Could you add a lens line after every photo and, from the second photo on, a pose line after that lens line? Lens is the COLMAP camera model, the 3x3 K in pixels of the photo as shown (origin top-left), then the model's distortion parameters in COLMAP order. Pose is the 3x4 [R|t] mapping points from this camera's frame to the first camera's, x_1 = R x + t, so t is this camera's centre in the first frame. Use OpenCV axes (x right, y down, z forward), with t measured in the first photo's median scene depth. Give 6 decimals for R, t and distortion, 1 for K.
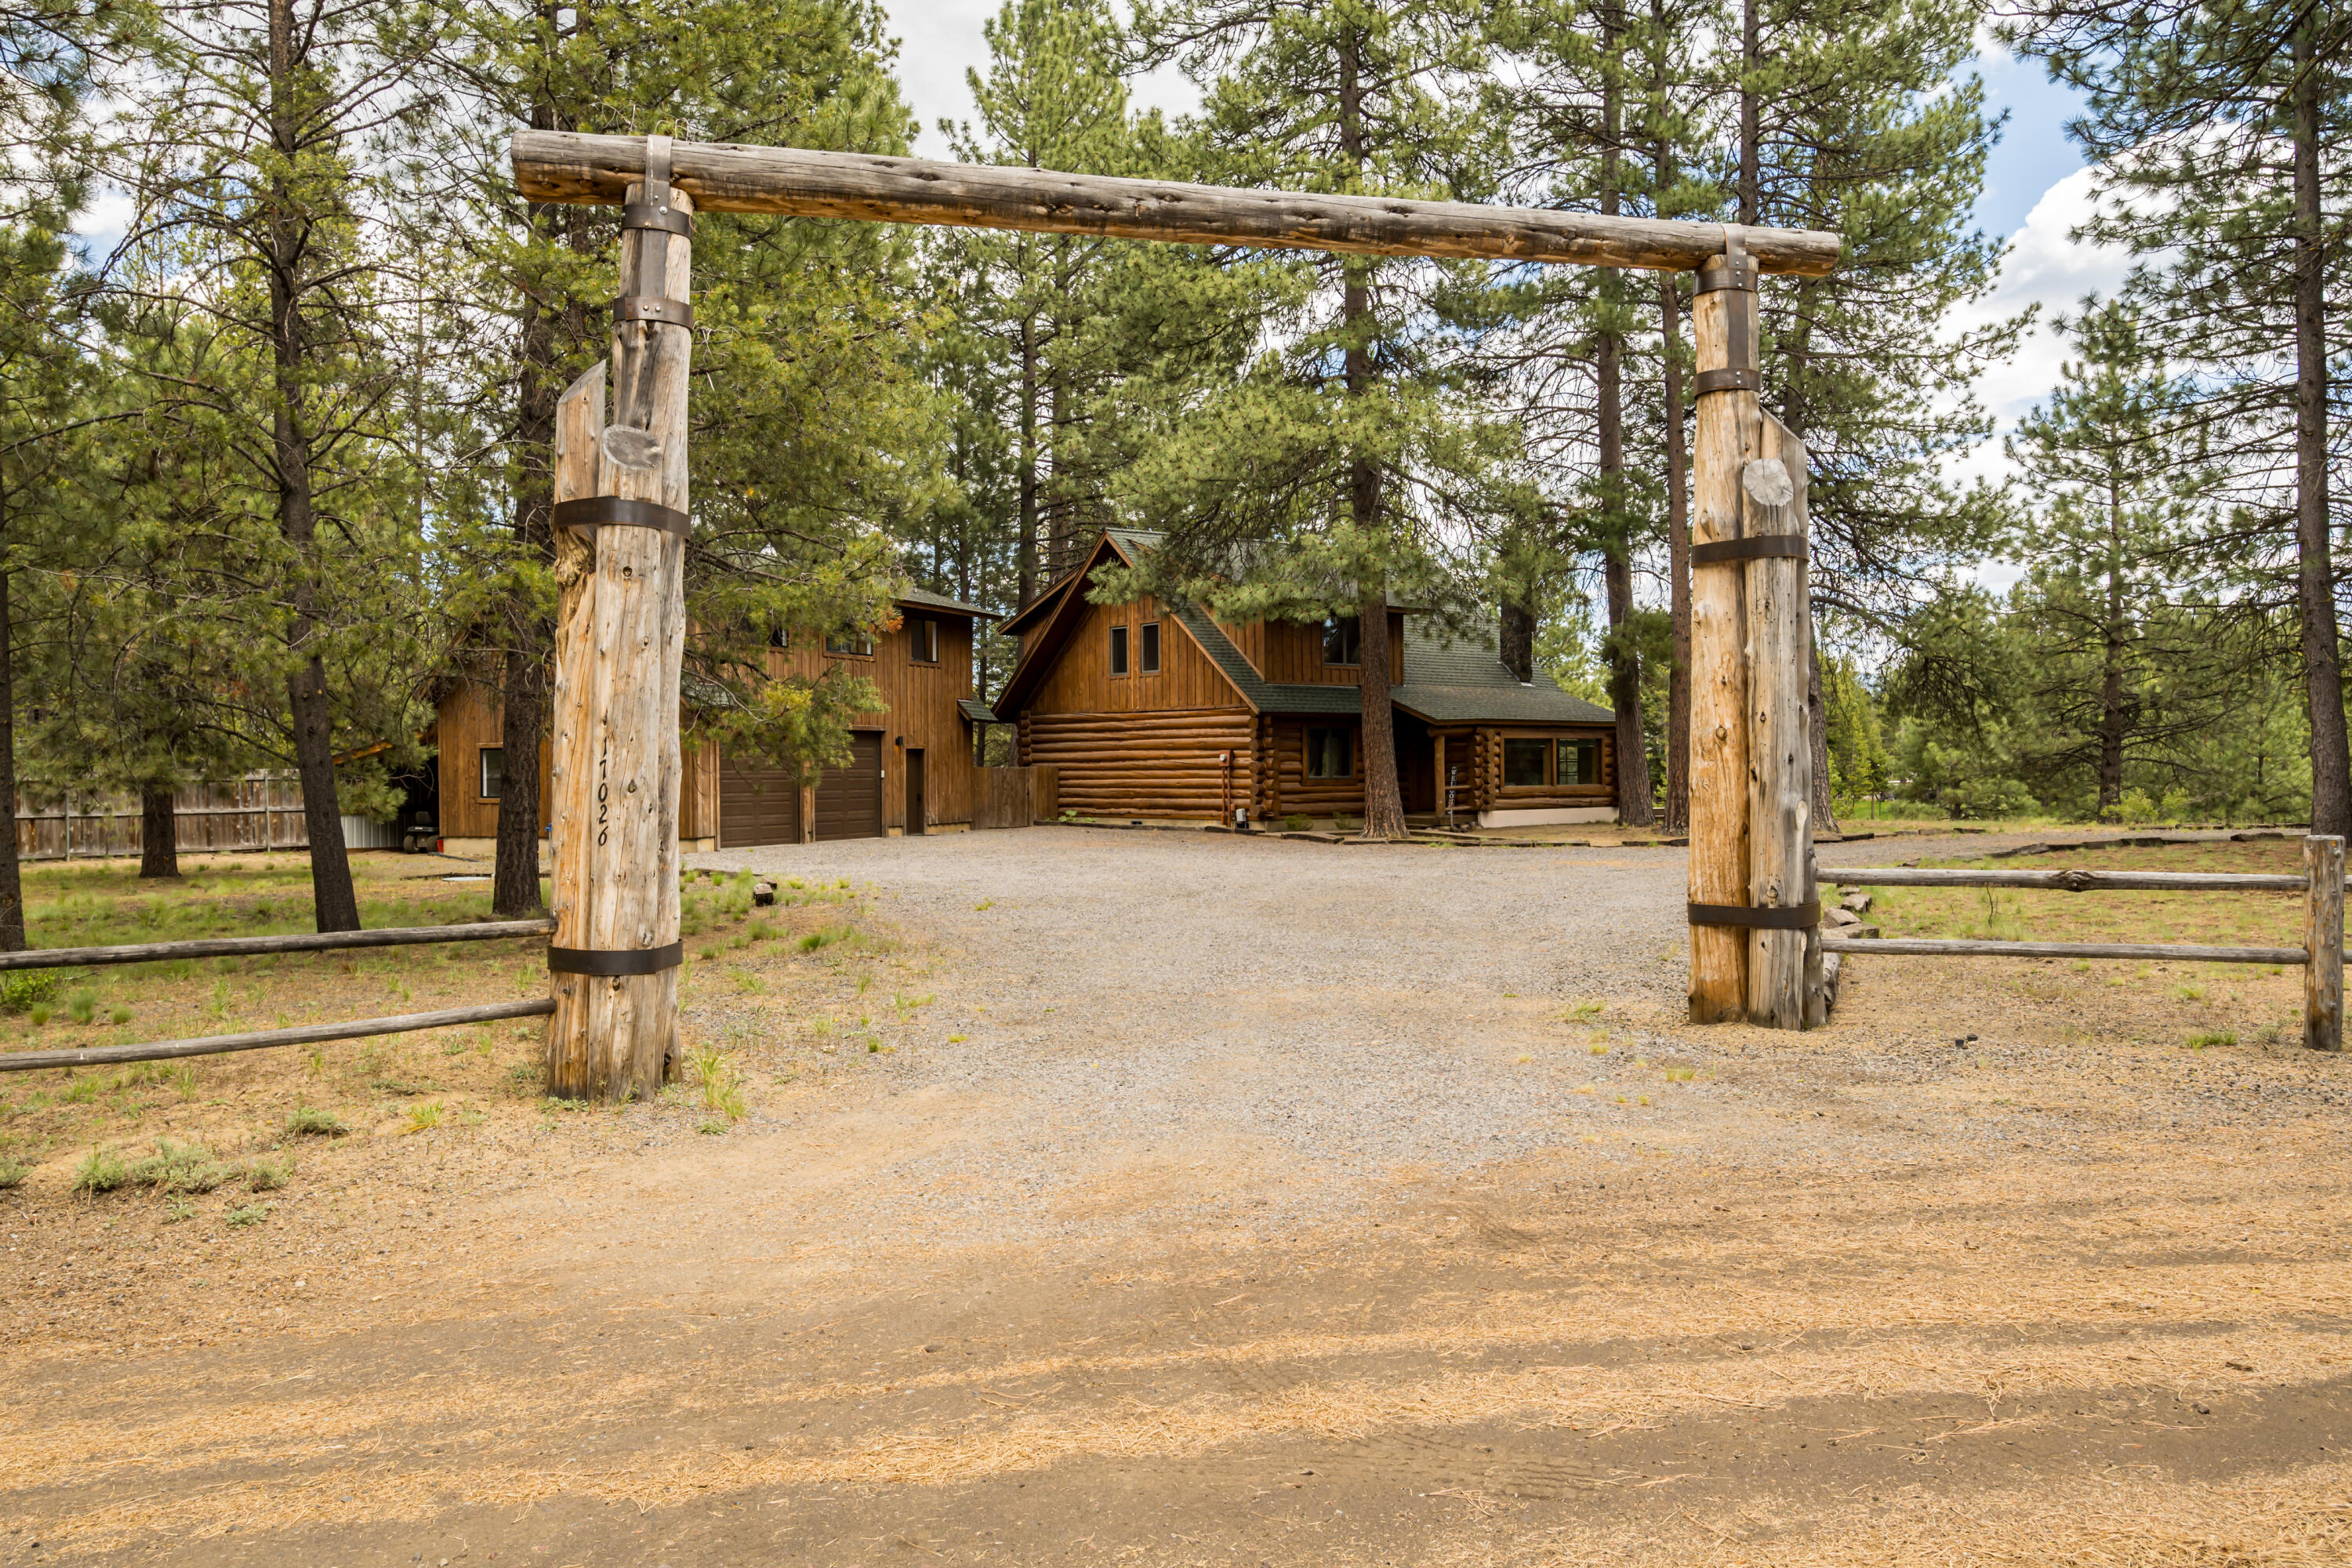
lens RADIAL K [[1763.1, 0, 1175.7], [0, 1763.1, 778.9], [0, 0, 1]] dist [0.001584, 0.000242]
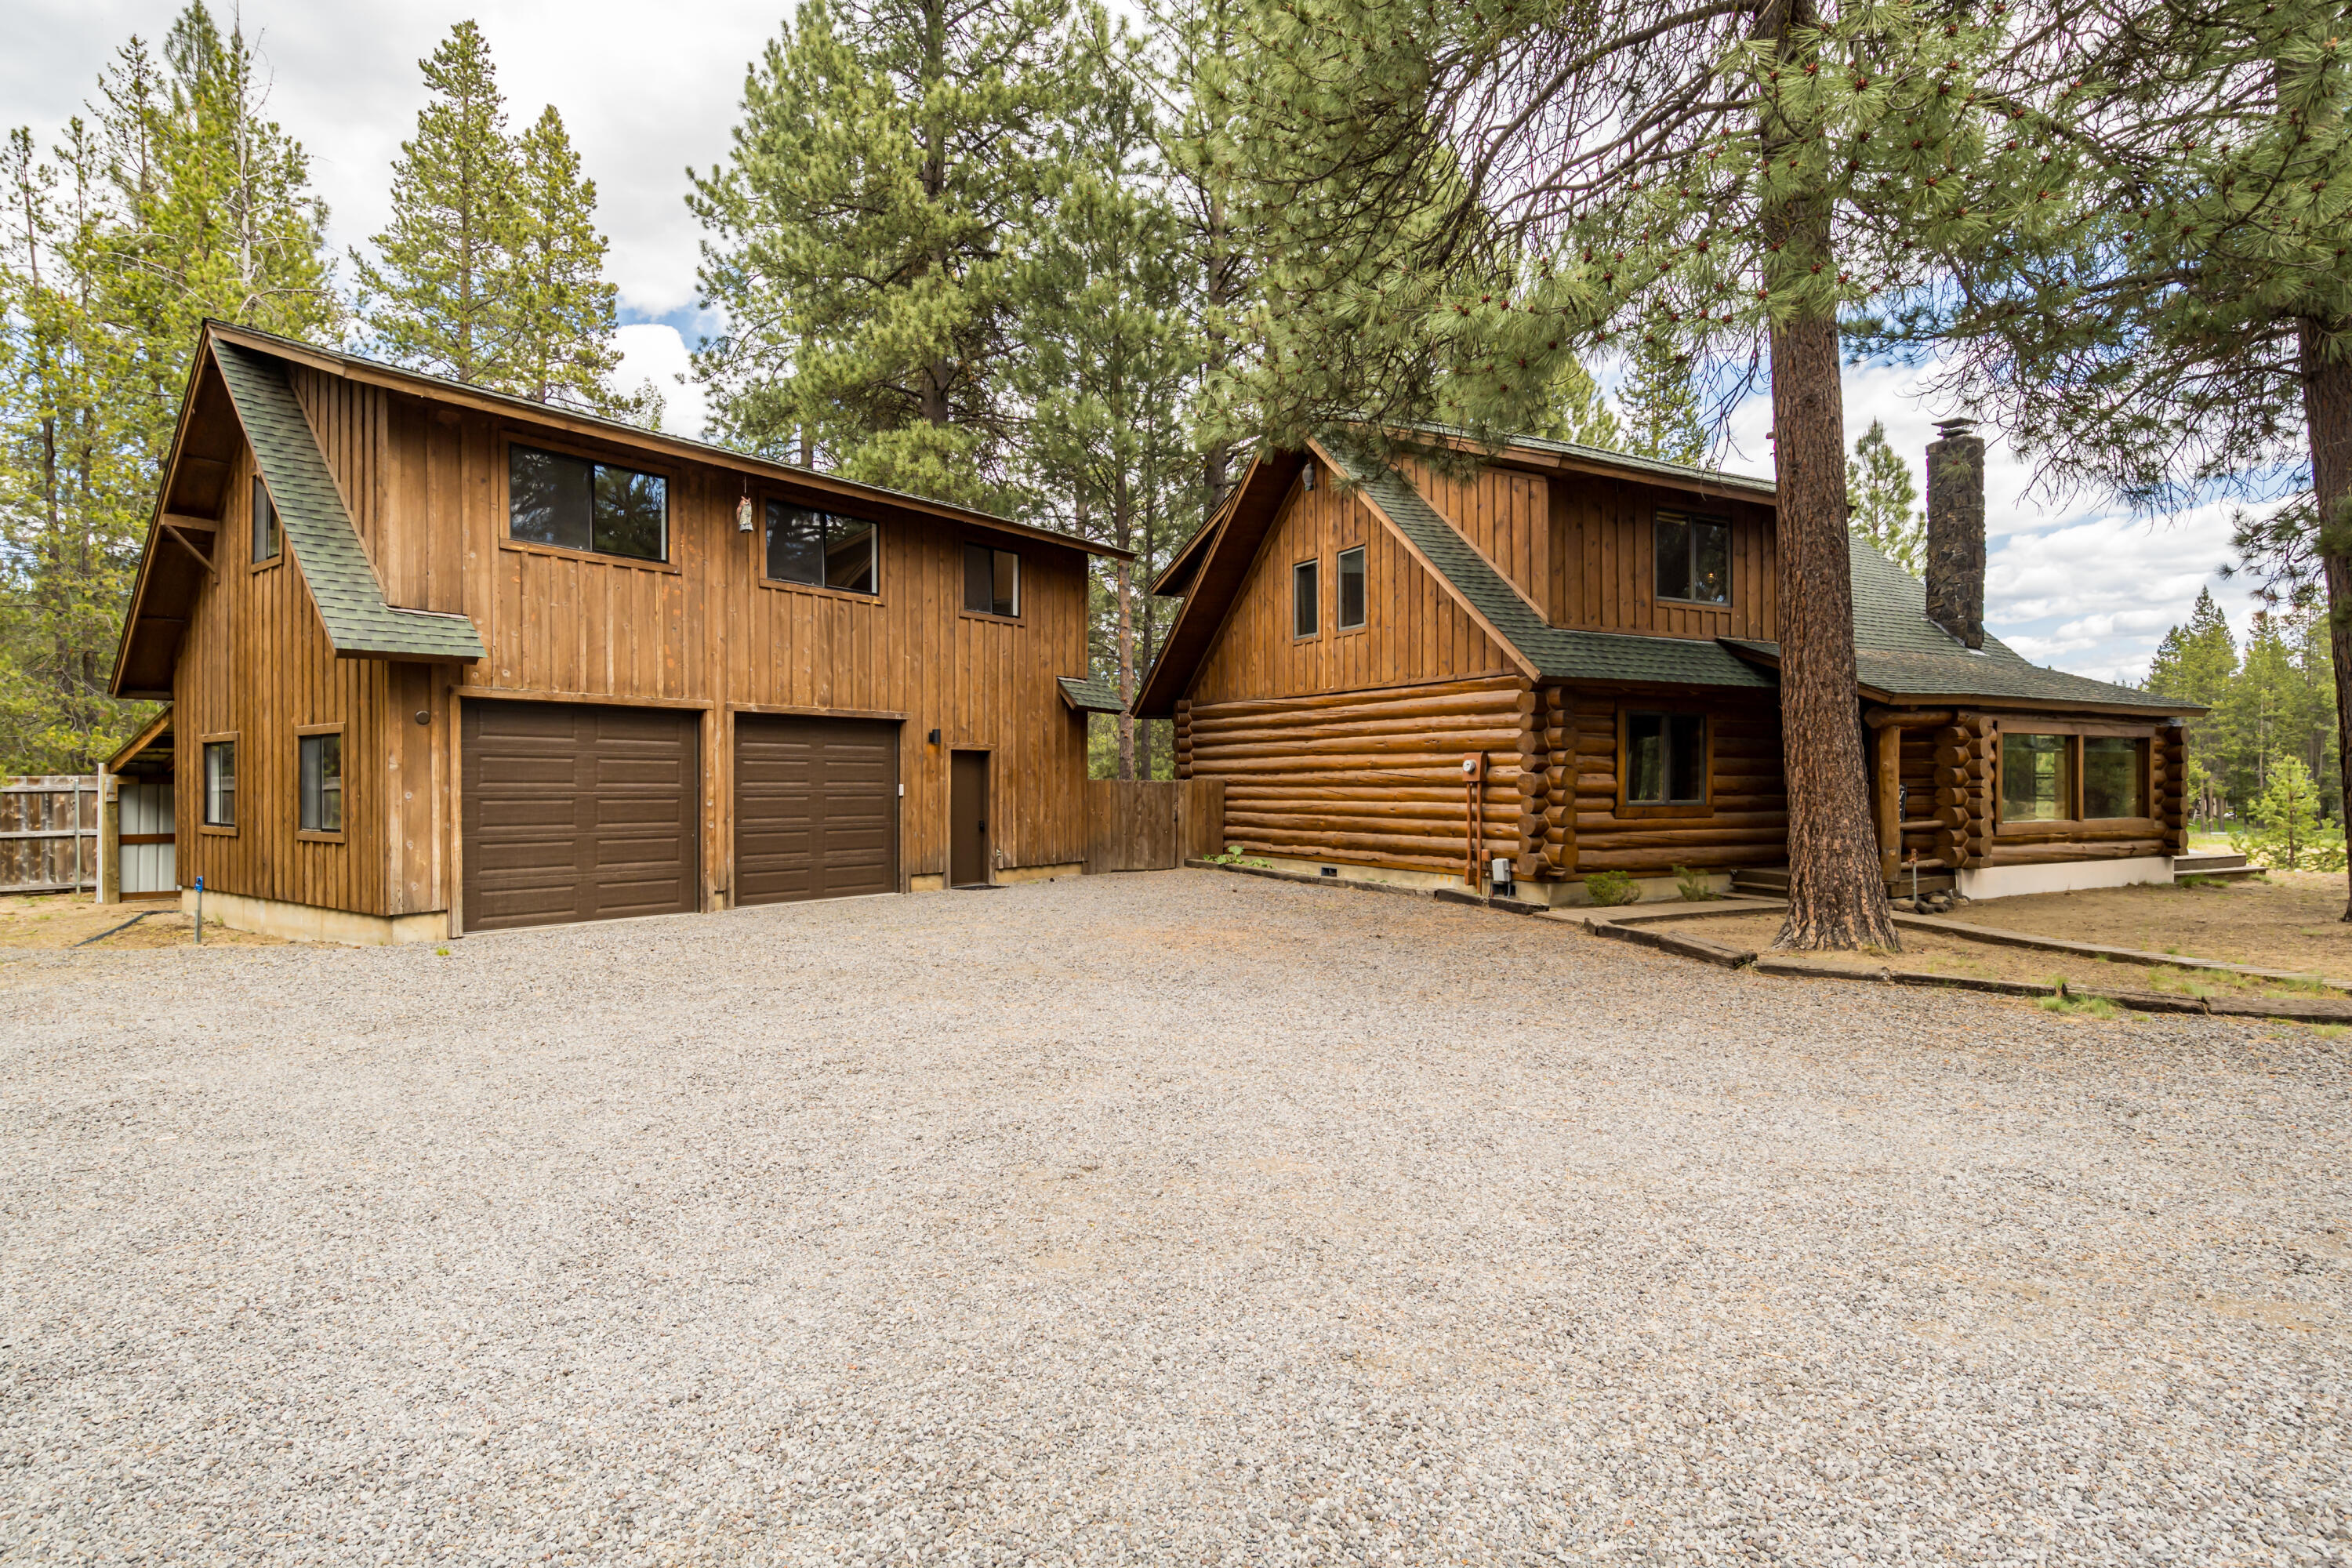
lens RADIAL K [[1197.7, 0, 1177.4], [0, 1197.7, 783.8], [0, 0, 1]] dist [-0.024559, 0.013508]
pose [[0.974794, 0.007785, -0.222973, 0.021086], [-0.008762, 0.999956, -0.003393, -0.004273], [0.222936, 0.005261, 0.974819, 0.601959]]
